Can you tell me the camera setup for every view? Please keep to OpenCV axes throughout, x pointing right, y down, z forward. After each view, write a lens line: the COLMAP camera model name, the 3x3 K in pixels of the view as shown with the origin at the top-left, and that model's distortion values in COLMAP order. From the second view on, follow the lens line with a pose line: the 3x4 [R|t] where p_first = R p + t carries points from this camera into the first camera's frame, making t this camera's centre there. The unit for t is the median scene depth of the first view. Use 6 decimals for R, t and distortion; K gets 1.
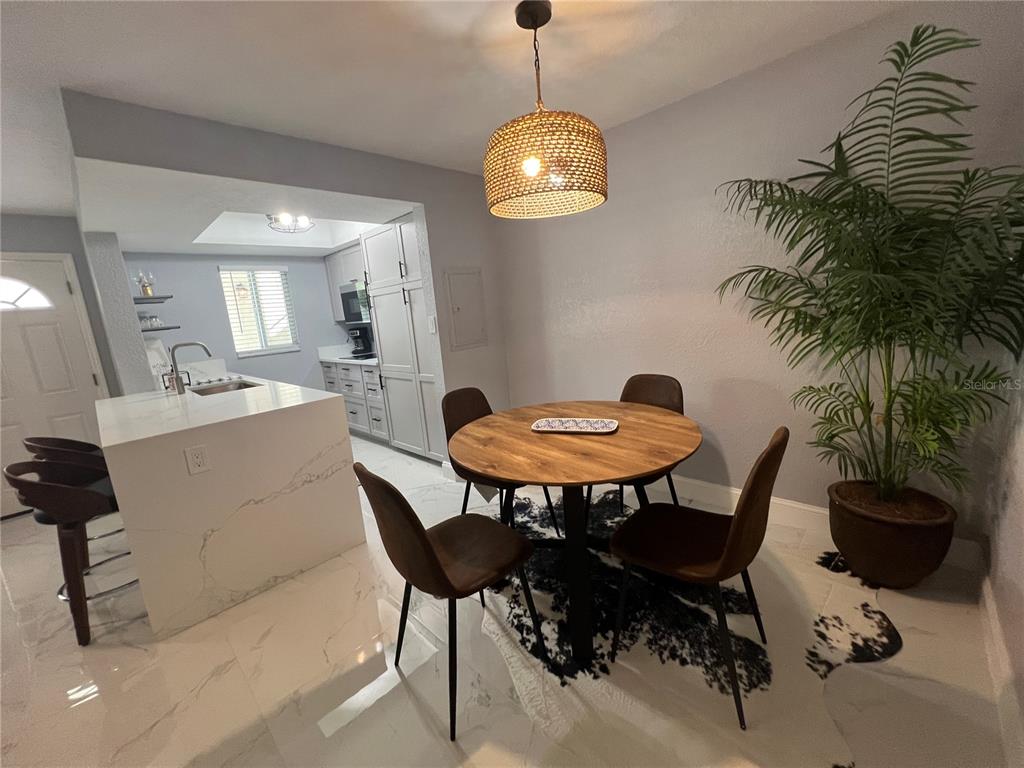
lens RADIAL K [[409.8, 0, 510.8], [0, 409.8, 382.4], [0, 0, 1]] dist [-0.002502, 0.000375]
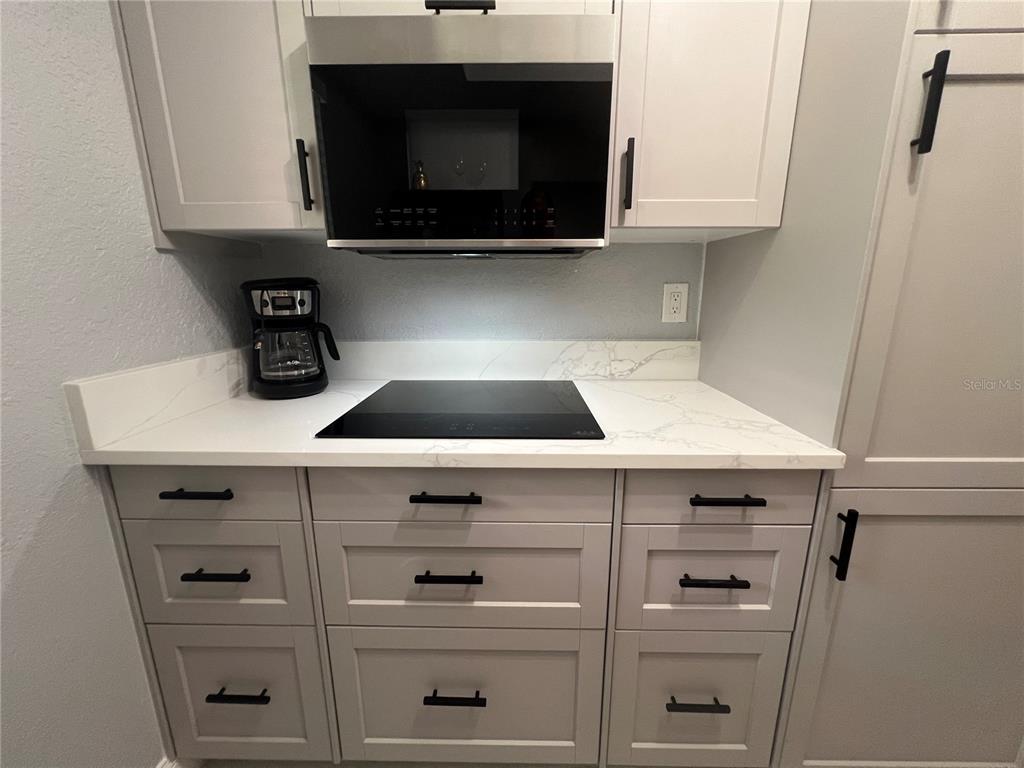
lens RADIAL K [[409.8, 0, 510.8], [0, 409.8, 382.4], [0, 0, 1]] dist [-0.002502, 0.000375]
pose [[0.722604, -0.071074, 0.687599, -0.685275], [0.065193, 0.997274, 0.034572, -0.119157], [-0.688181, 0.019845, 0.725268, 1.165076]]
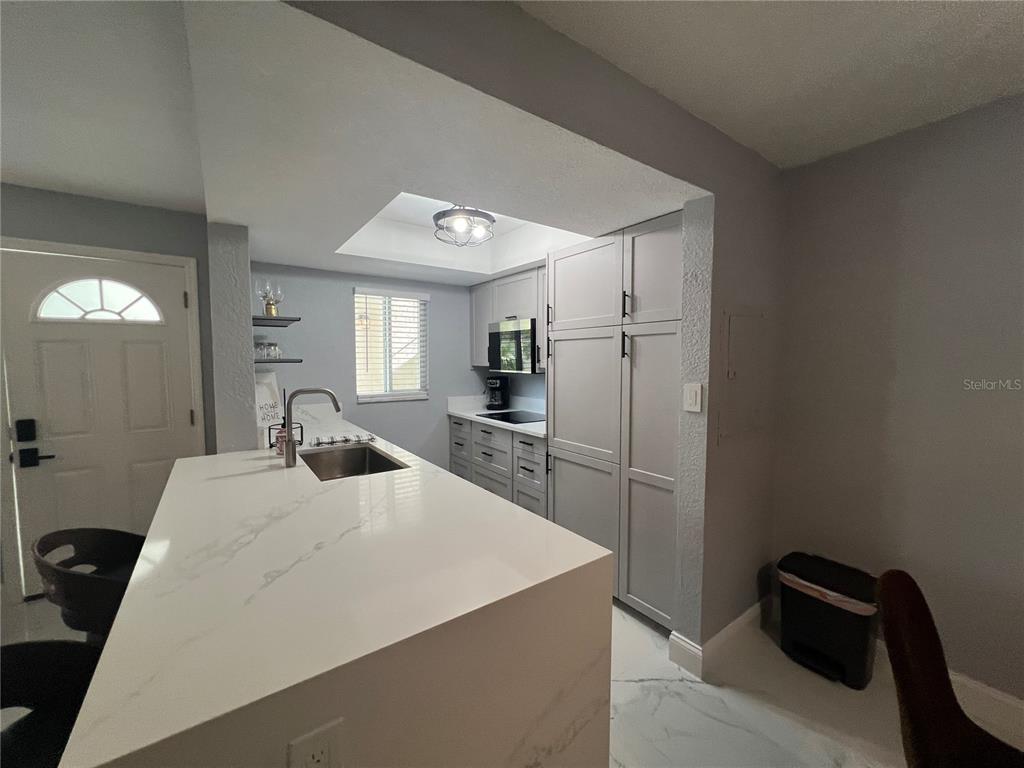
lens RADIAL K [[409.8, 0, 510.8], [0, 409.8, 382.4], [0, 0, 1]] dist [-0.002502, 0.000375]
pose [[0.979934, 0.096825, -0.174224, -0.326734], [-0.116091, 0.987779, -0.103998, -0.067568], [0.162026, 0.122137, 0.979199, 0.365359]]
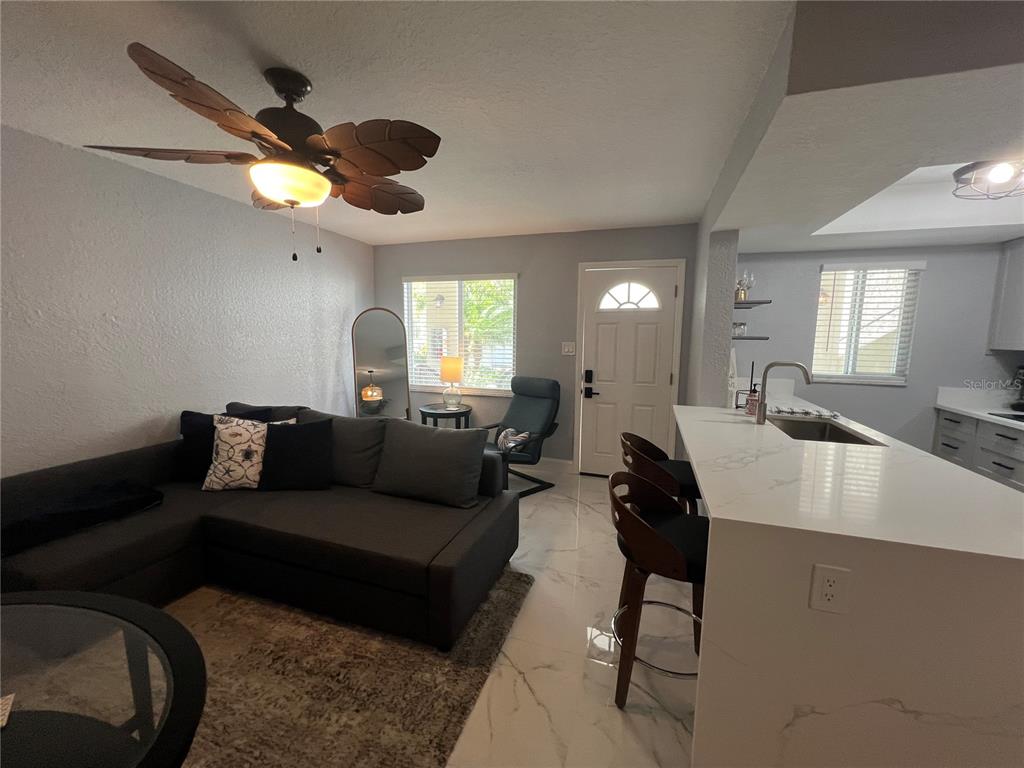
lens RADIAL K [[409.8, 0, 510.8], [0, 409.8, 382.4], [0, 0, 1]] dist [-0.002502, 0.000375]
pose [[0.427284, 0.197040, -0.882385, -0.291758], [-0.212167, 0.970562, 0.113991, -0.033634], [0.878871, 0.138506, 0.456511, 0.179129]]
